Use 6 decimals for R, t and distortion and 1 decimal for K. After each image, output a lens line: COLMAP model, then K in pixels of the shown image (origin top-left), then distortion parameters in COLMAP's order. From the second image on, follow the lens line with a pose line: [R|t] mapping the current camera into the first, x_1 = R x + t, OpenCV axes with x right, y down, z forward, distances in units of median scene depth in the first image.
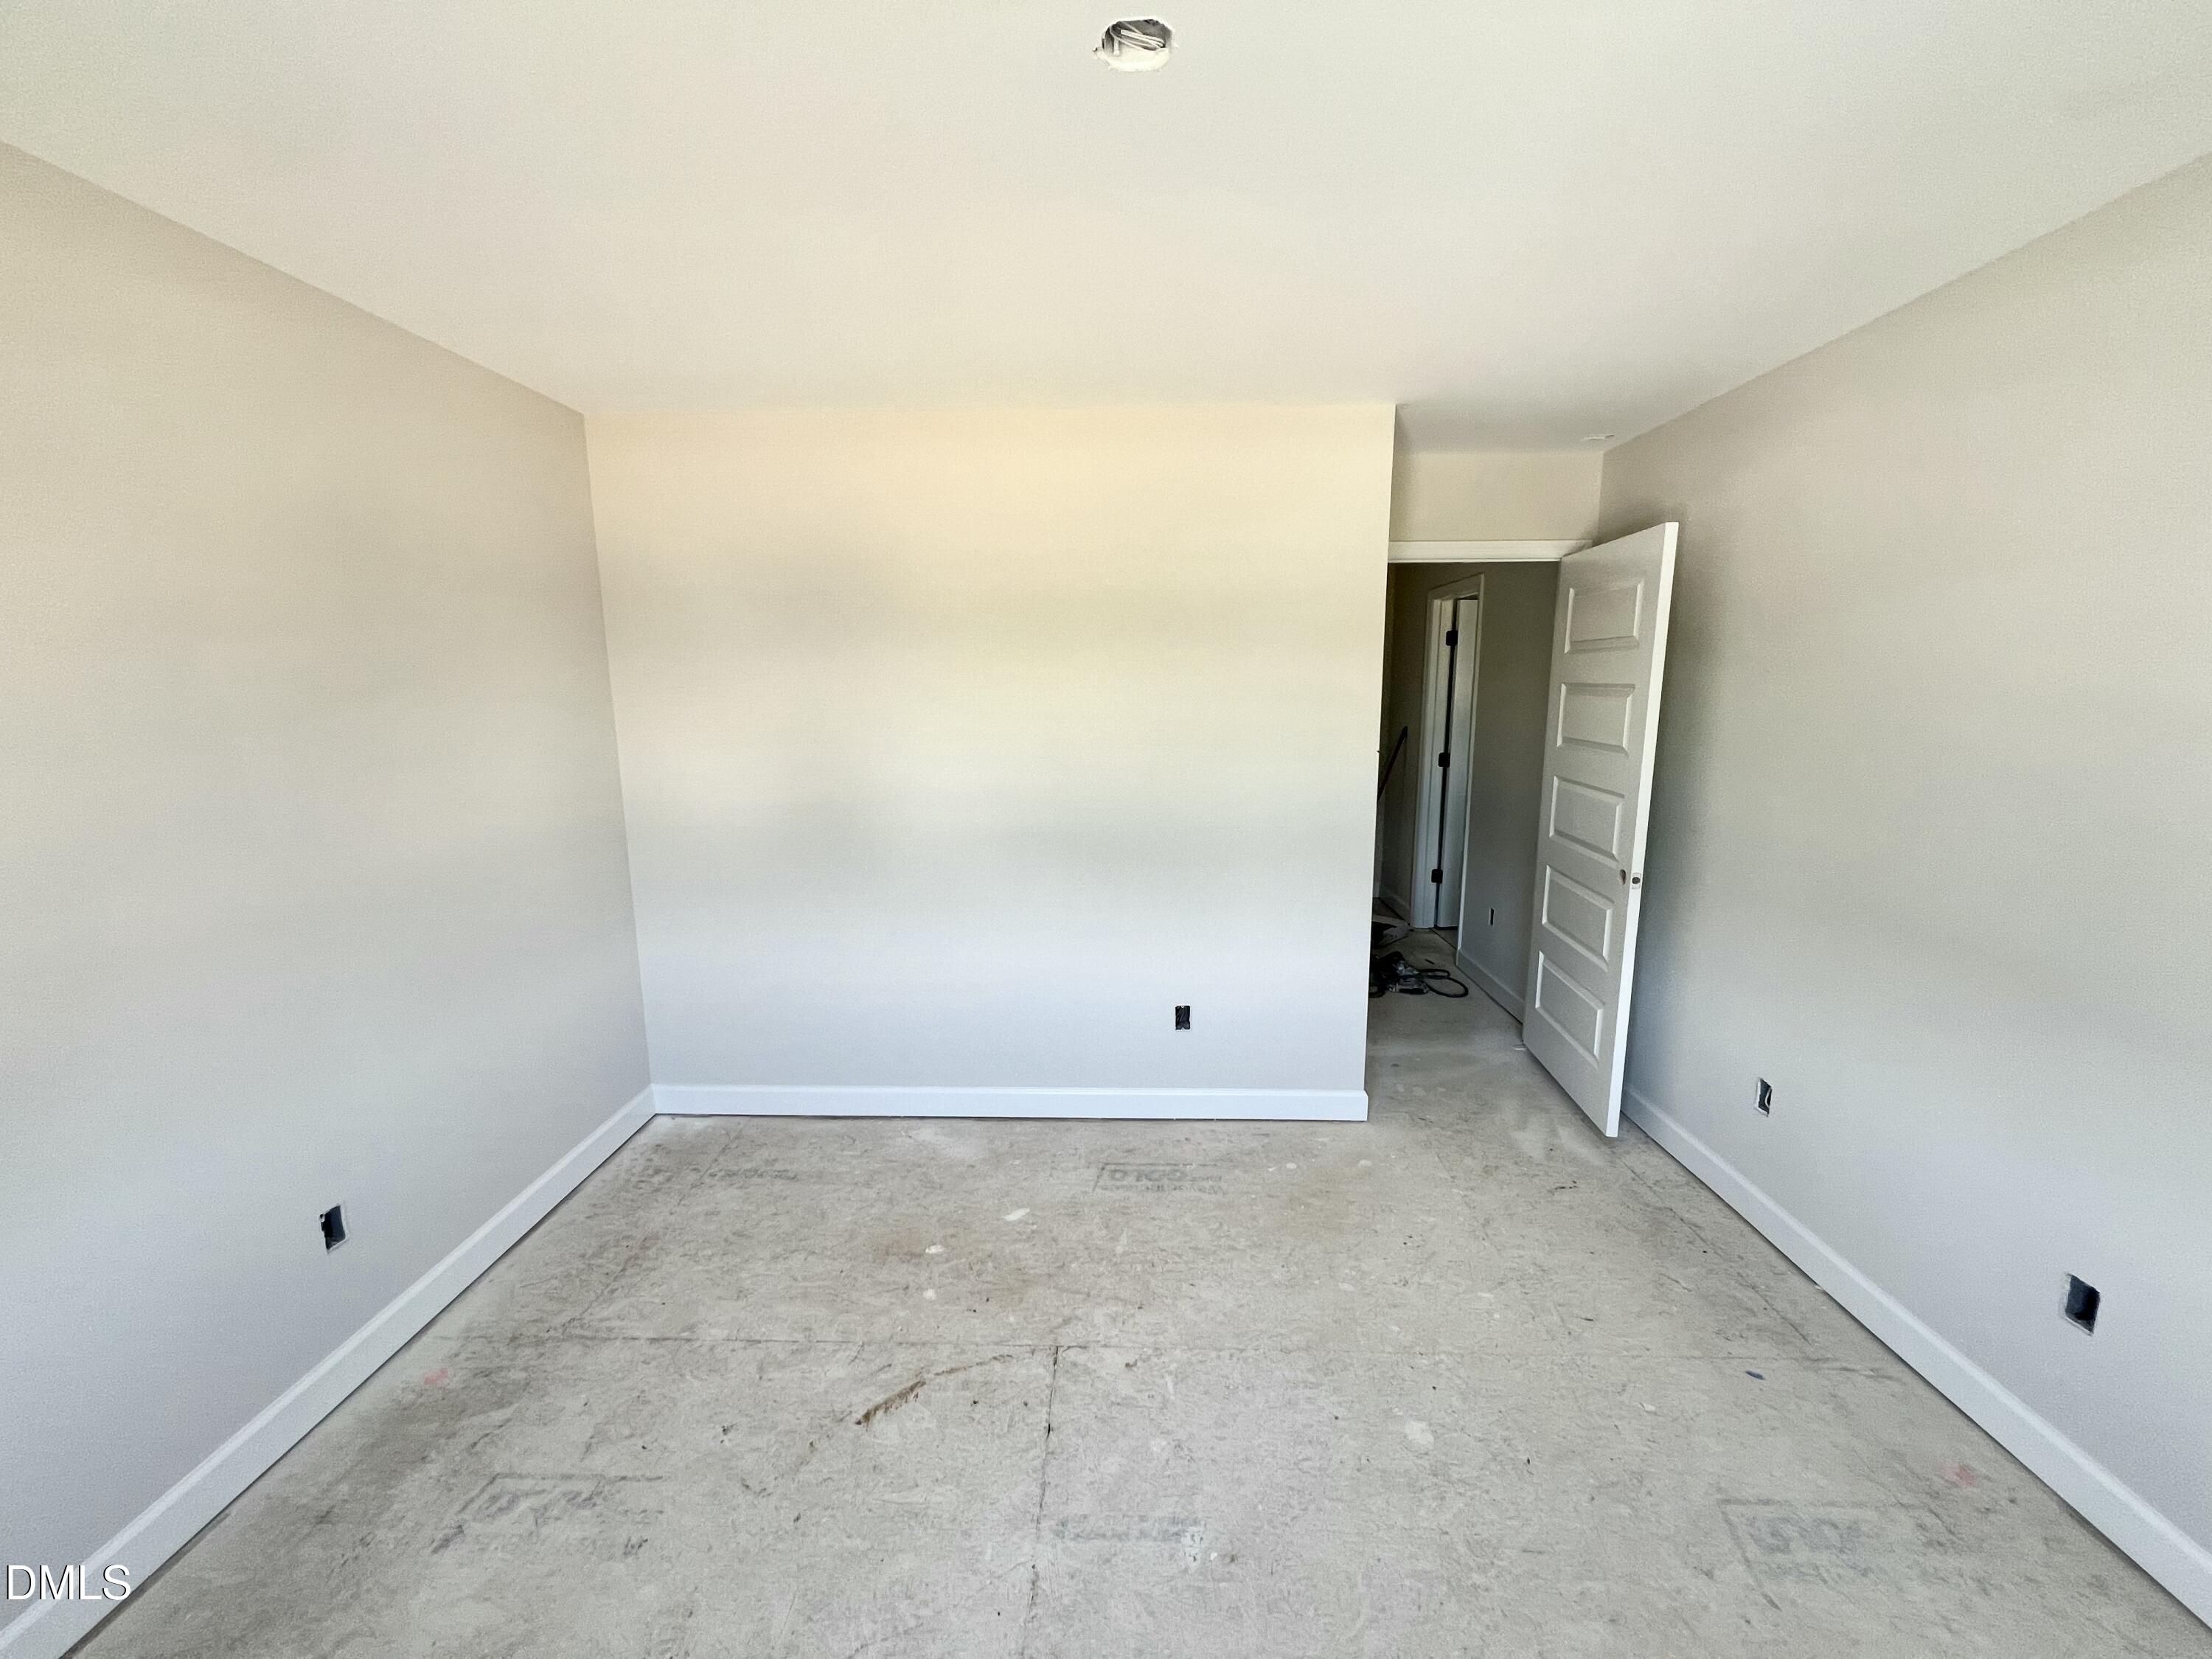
lens RADIAL K [[879.5, 0, 1106.0], [0, 879.5, 829.5], [0, 0, 1]] dist [0.000661, 0.000124]
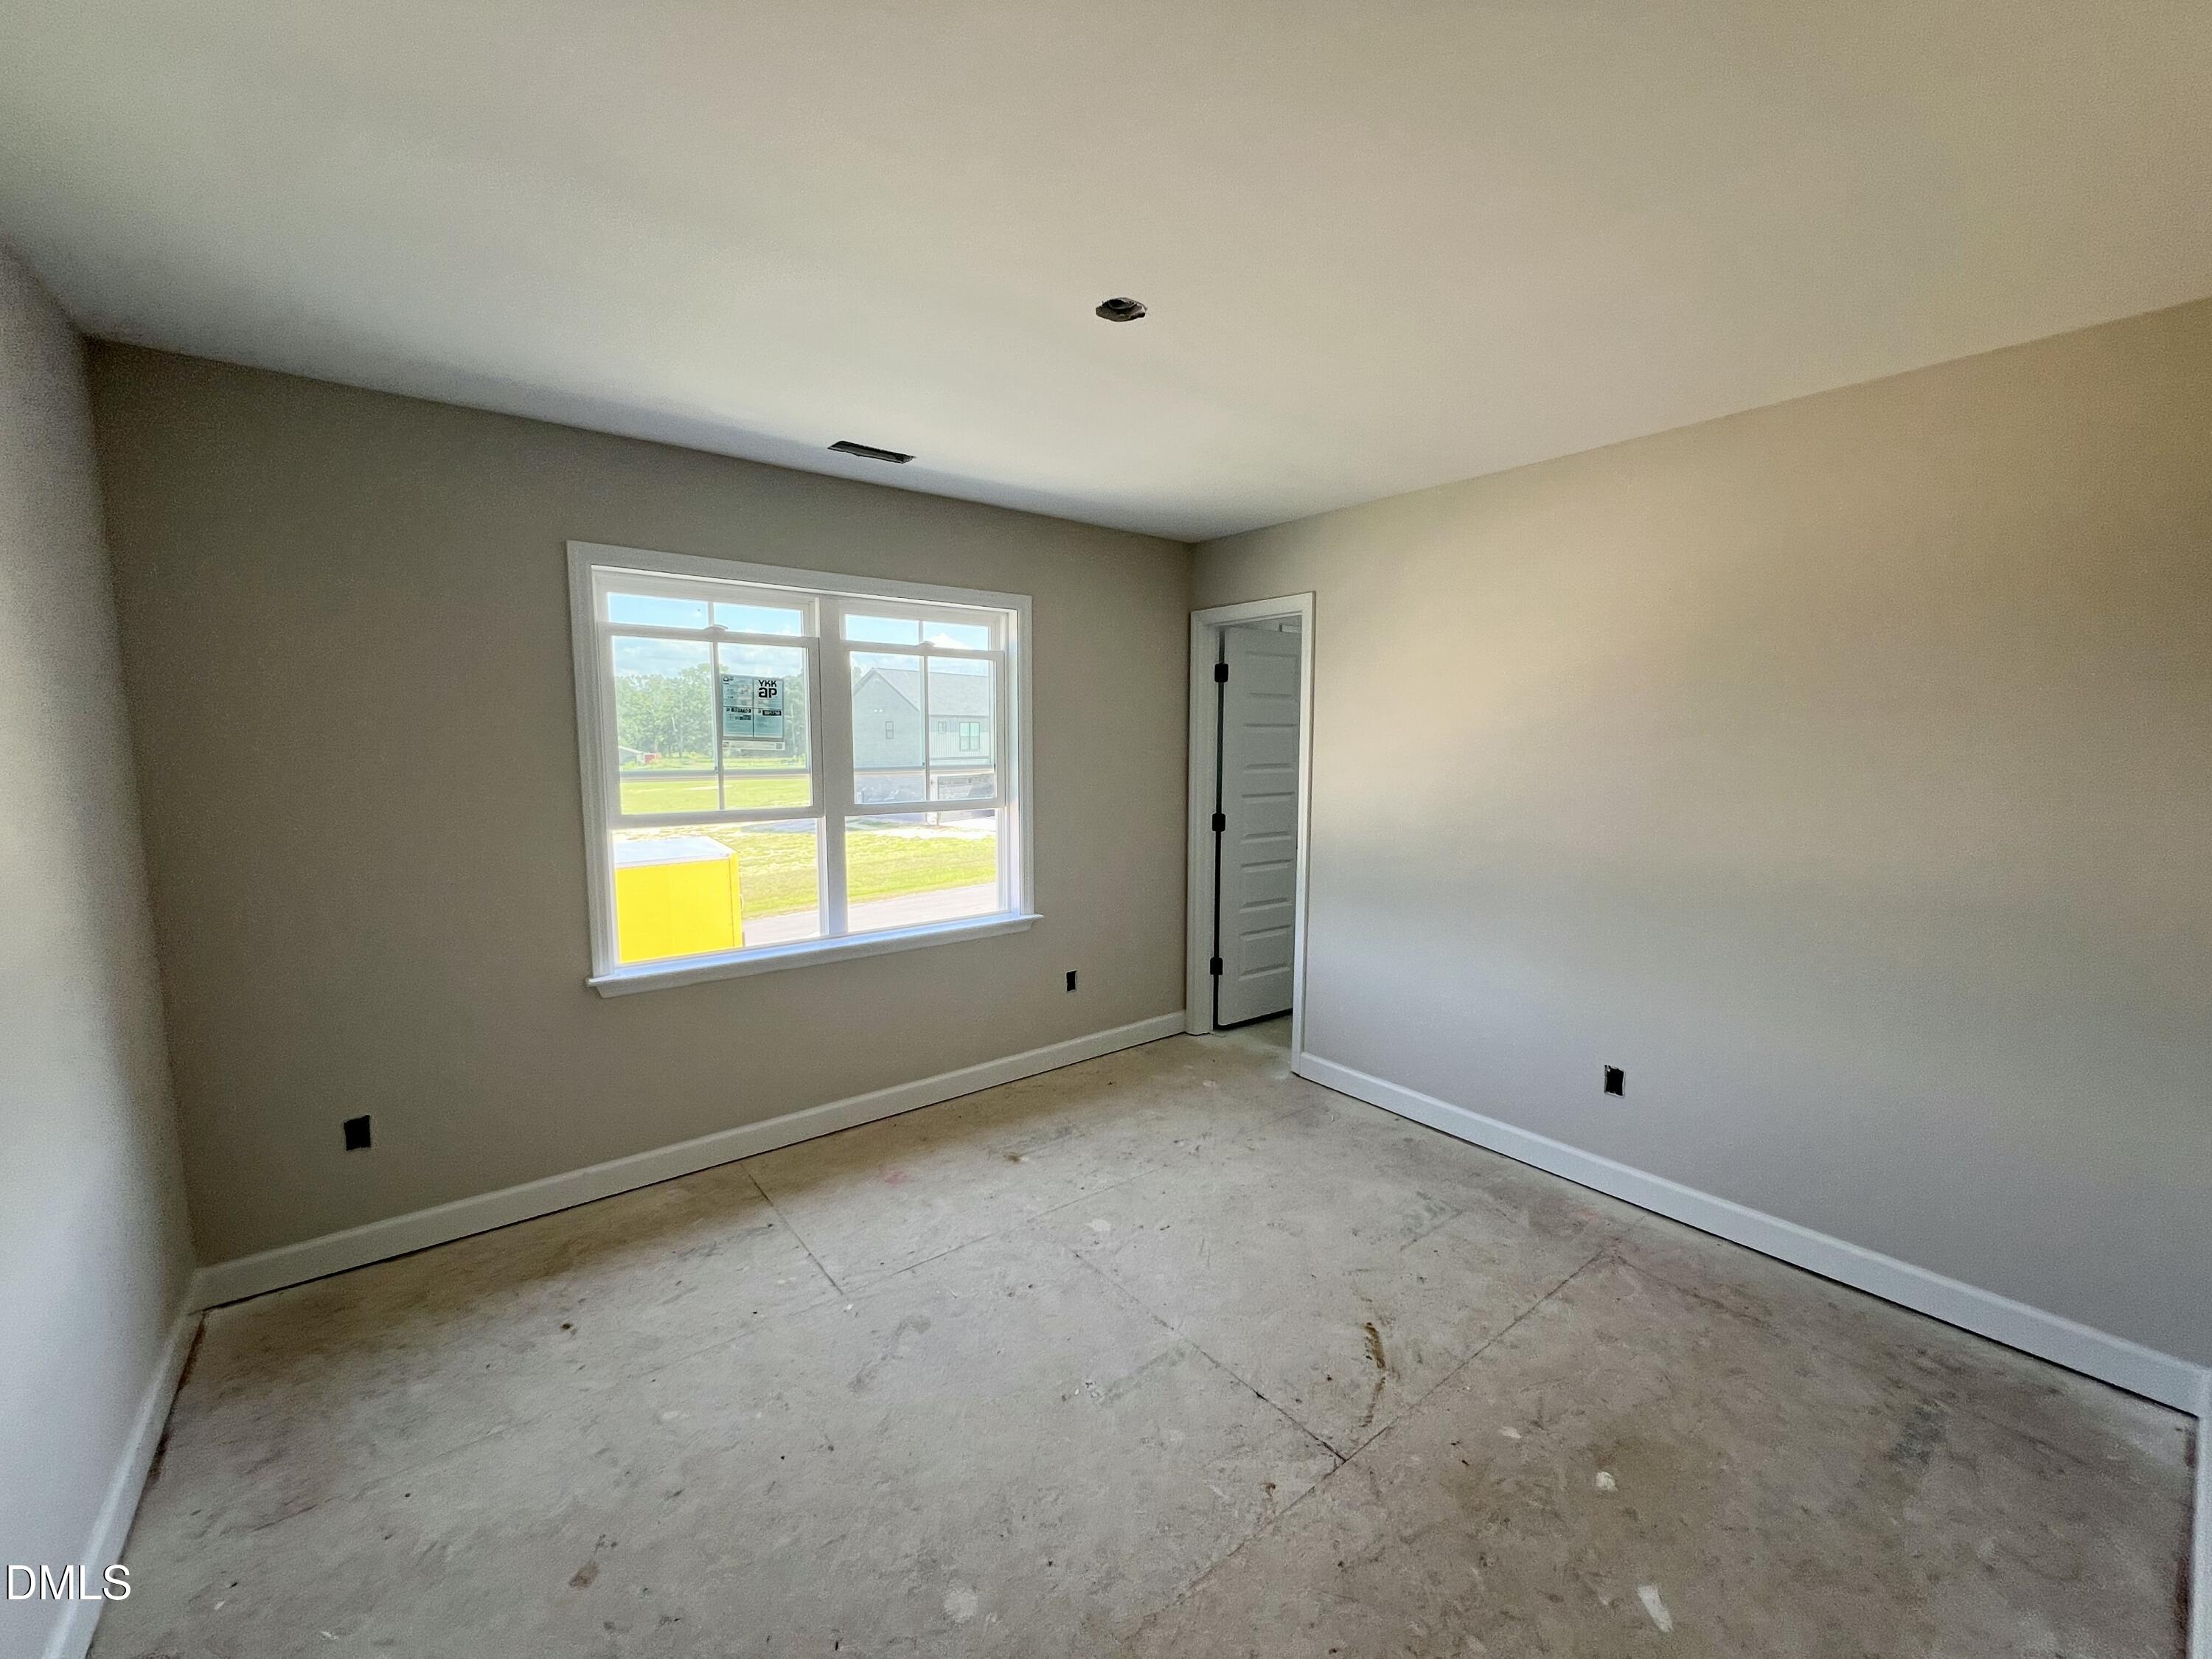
lens RADIAL K [[888.6, 0, 1106.0], [0, 888.6, 829.5], [0, 0, 1]] dist [-0.000158, -0.000002]
pose [[-0.763683, 0.076074, -0.641094, 0.669264], [-0.103765, 0.965659, 0.238194, -0.213064], [0.637198, 0.248428, -0.729563, 1.383746]]
